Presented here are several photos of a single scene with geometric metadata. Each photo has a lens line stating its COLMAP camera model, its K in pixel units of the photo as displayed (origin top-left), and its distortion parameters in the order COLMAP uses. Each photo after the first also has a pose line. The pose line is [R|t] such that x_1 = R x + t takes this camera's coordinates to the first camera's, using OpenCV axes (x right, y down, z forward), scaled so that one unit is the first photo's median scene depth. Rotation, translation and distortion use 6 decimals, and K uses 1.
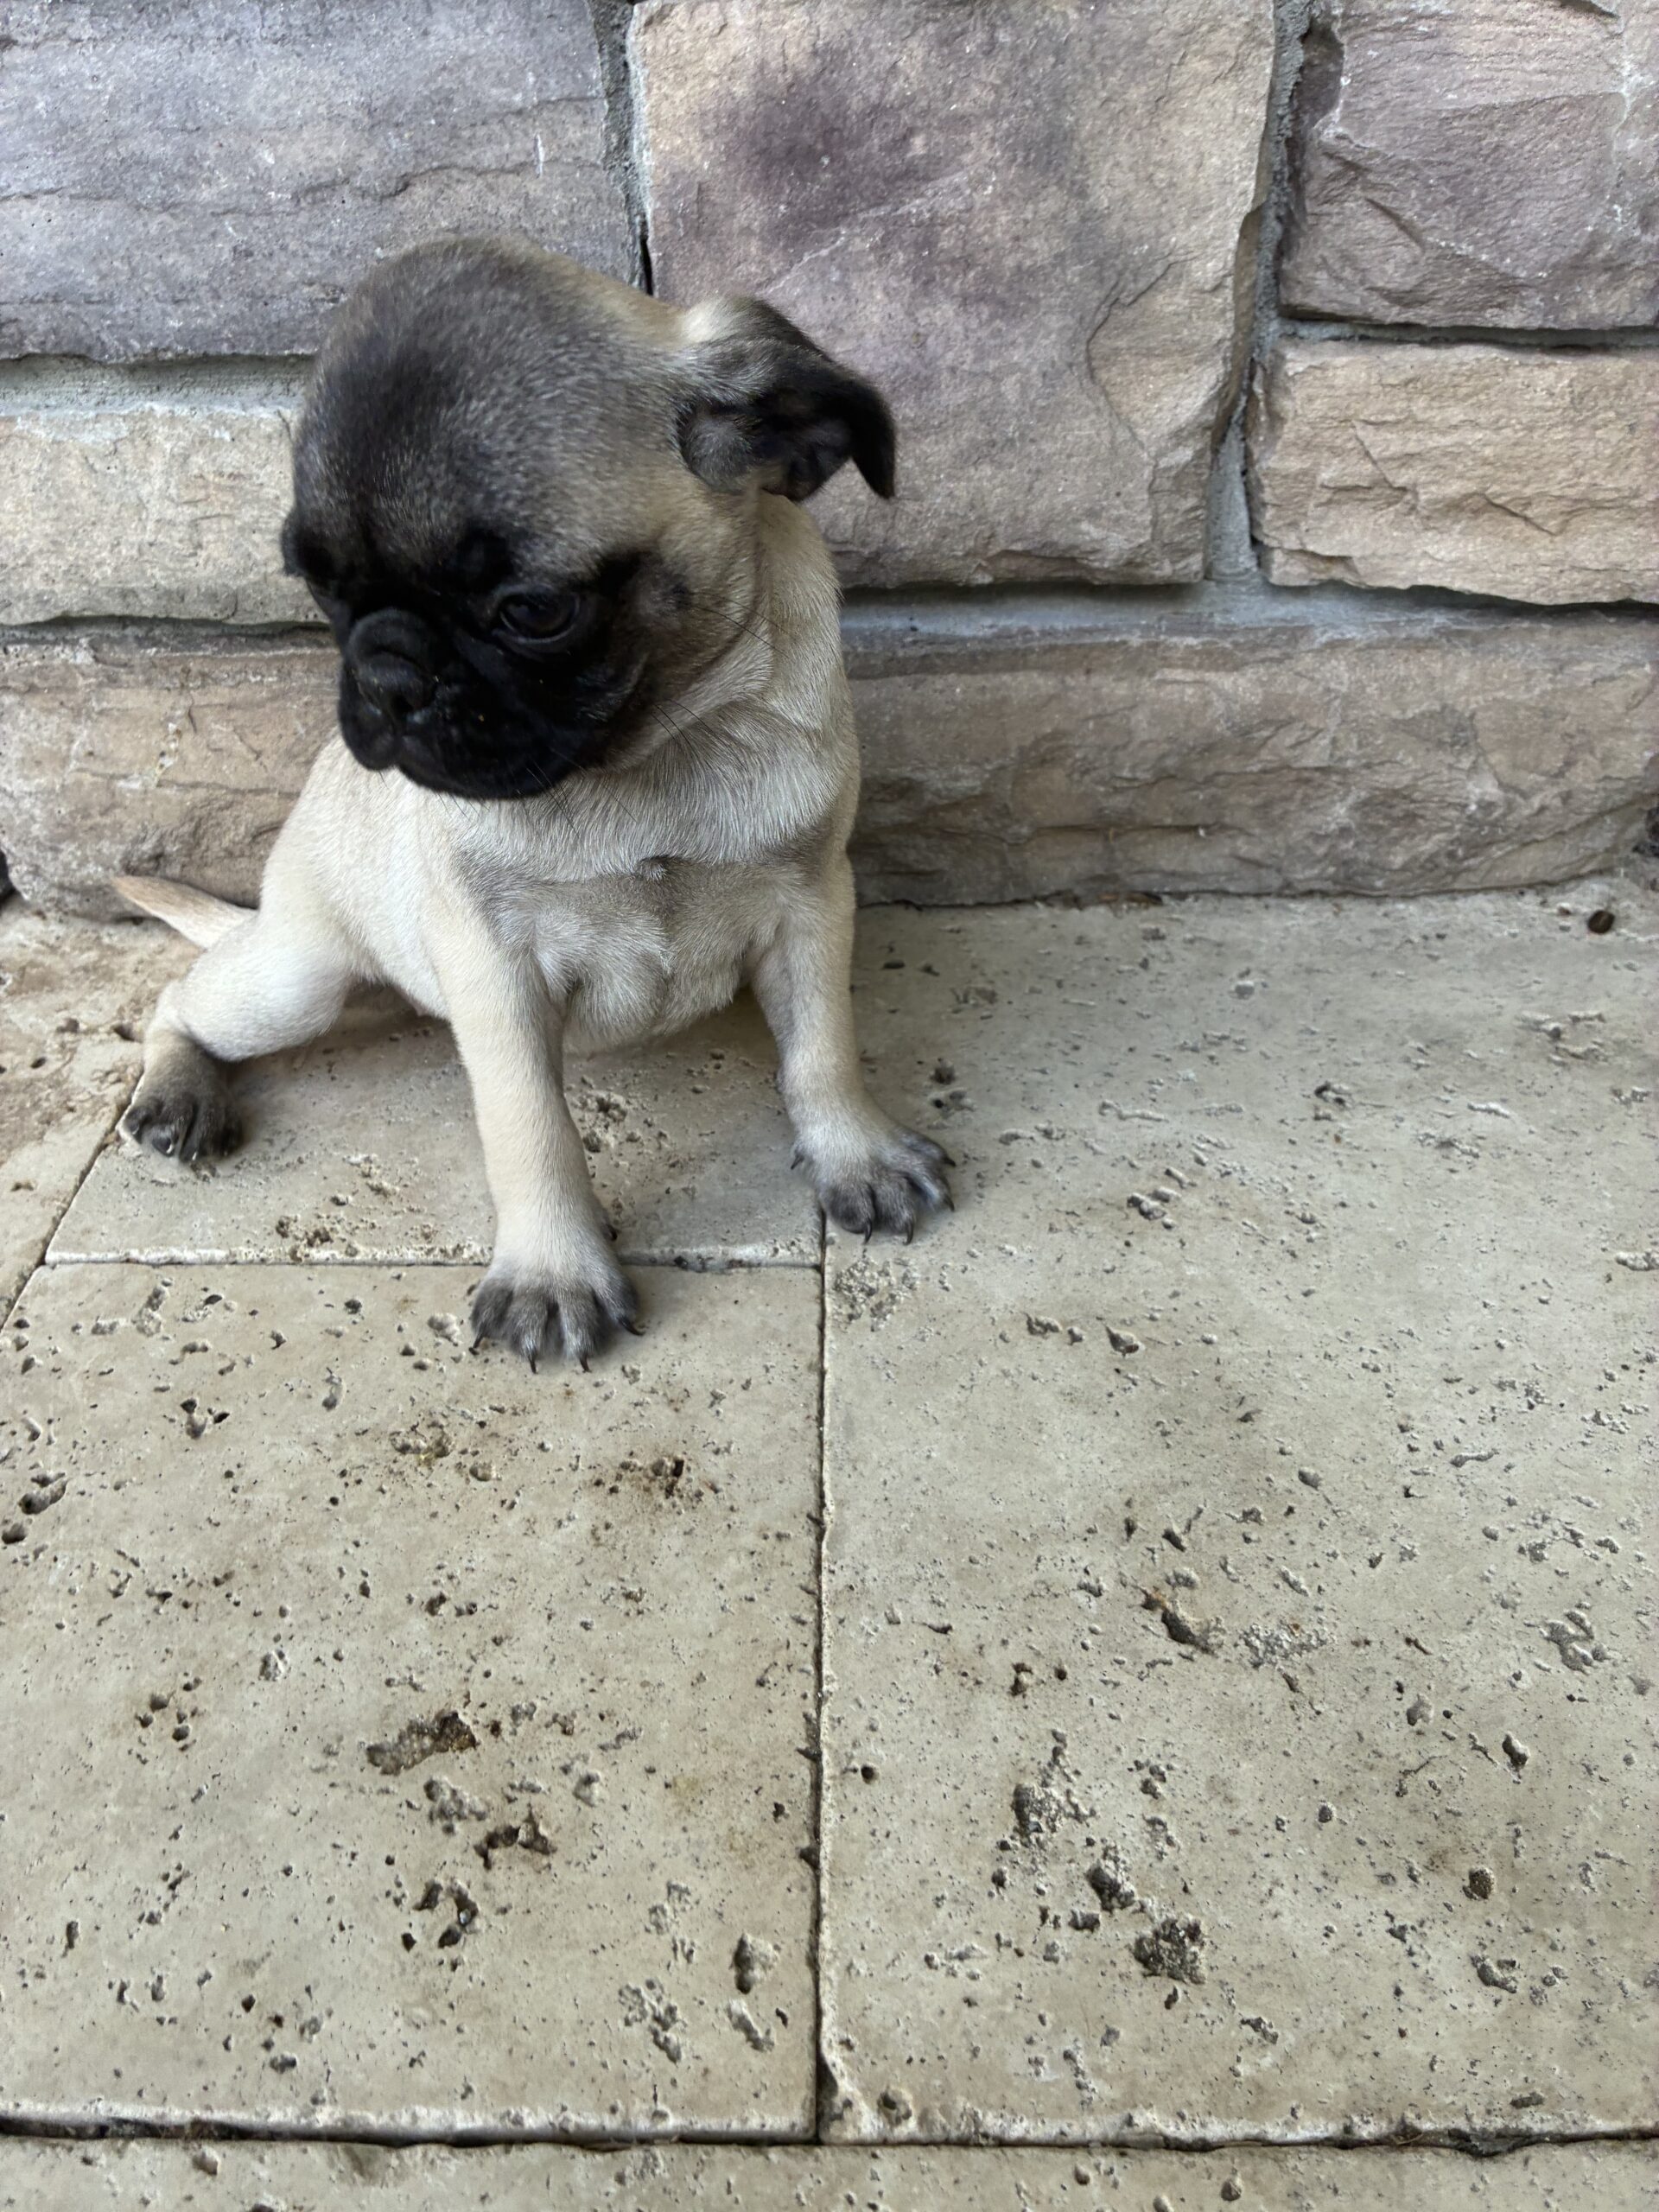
lens RADIAL K [[1708.8, 0, 829.5], [0, 1708.8, 1106.0], [0, 0, 1]] dist [0.059113, -0.085404]
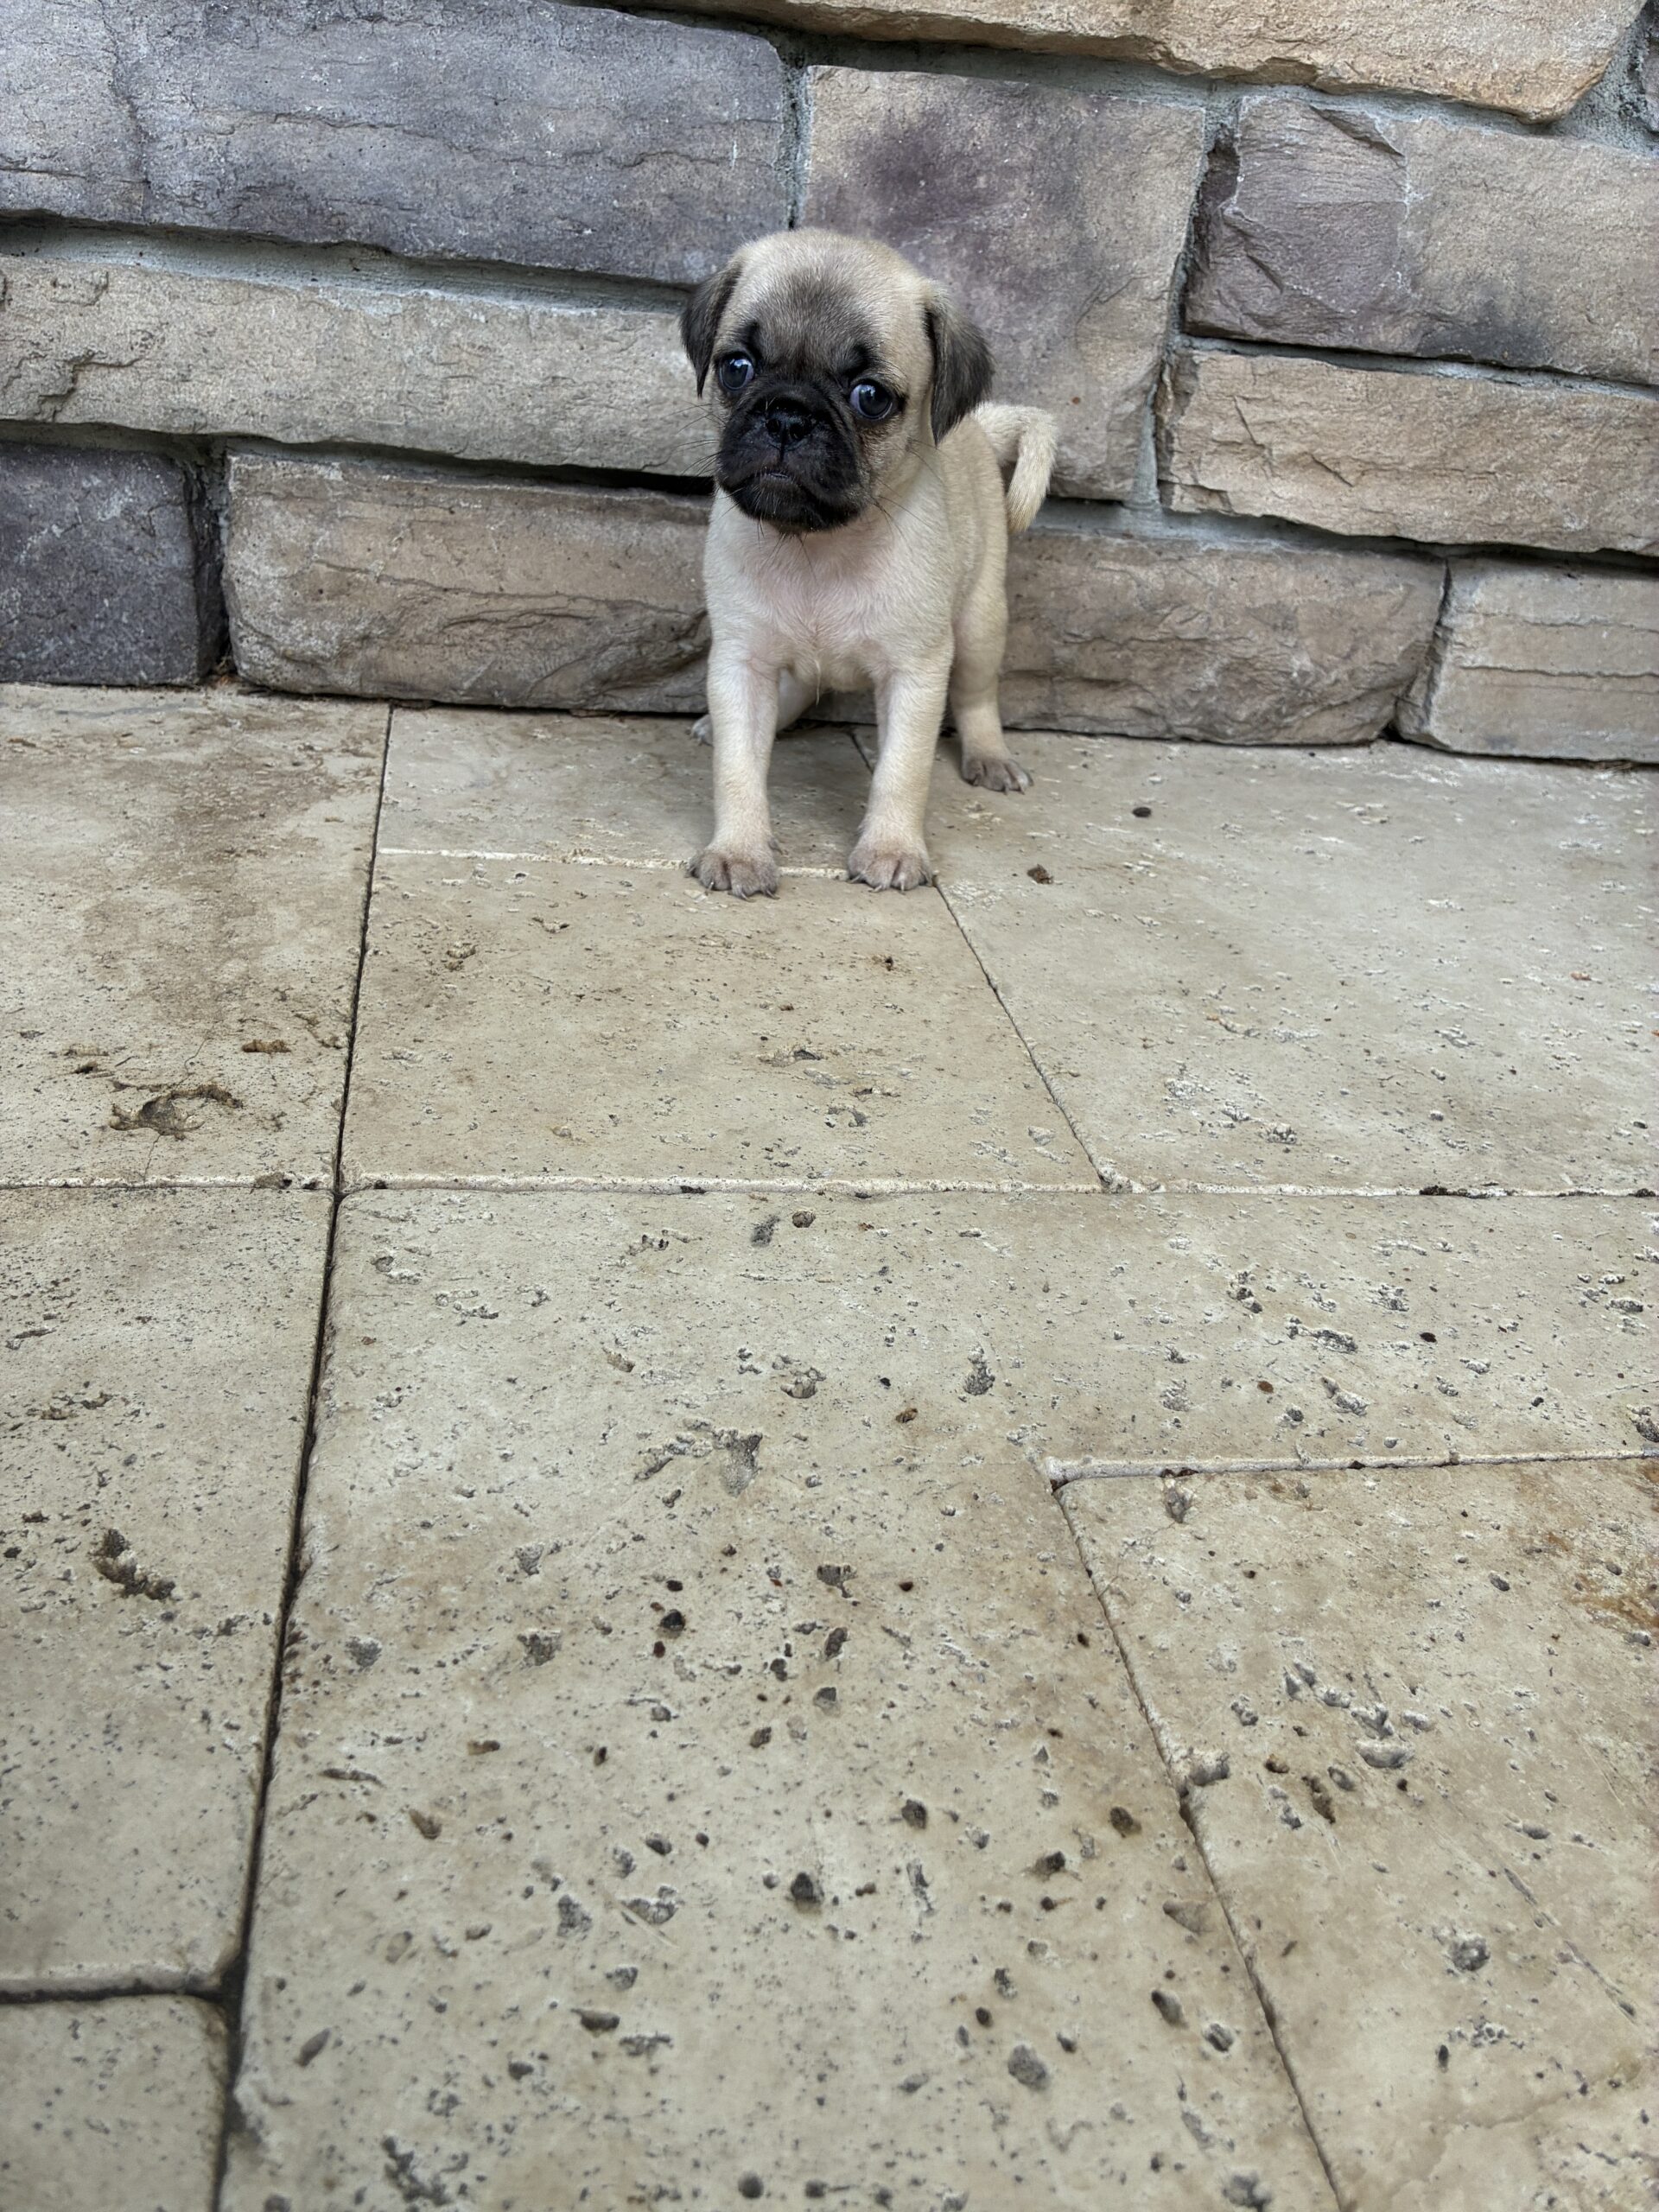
lens RADIAL K [[1693.2, 0, 822.9], [0, 1693.2, 1072.7], [0, 0, 1]] dist [0.043318, -0.045297]
pose [[0.976275, 0.027125, 0.214831, -0.388245], [0.001681, 0.991144, -0.132784, 0.426777], [-0.216530, 0.129995, 0.967583, -0.333329]]
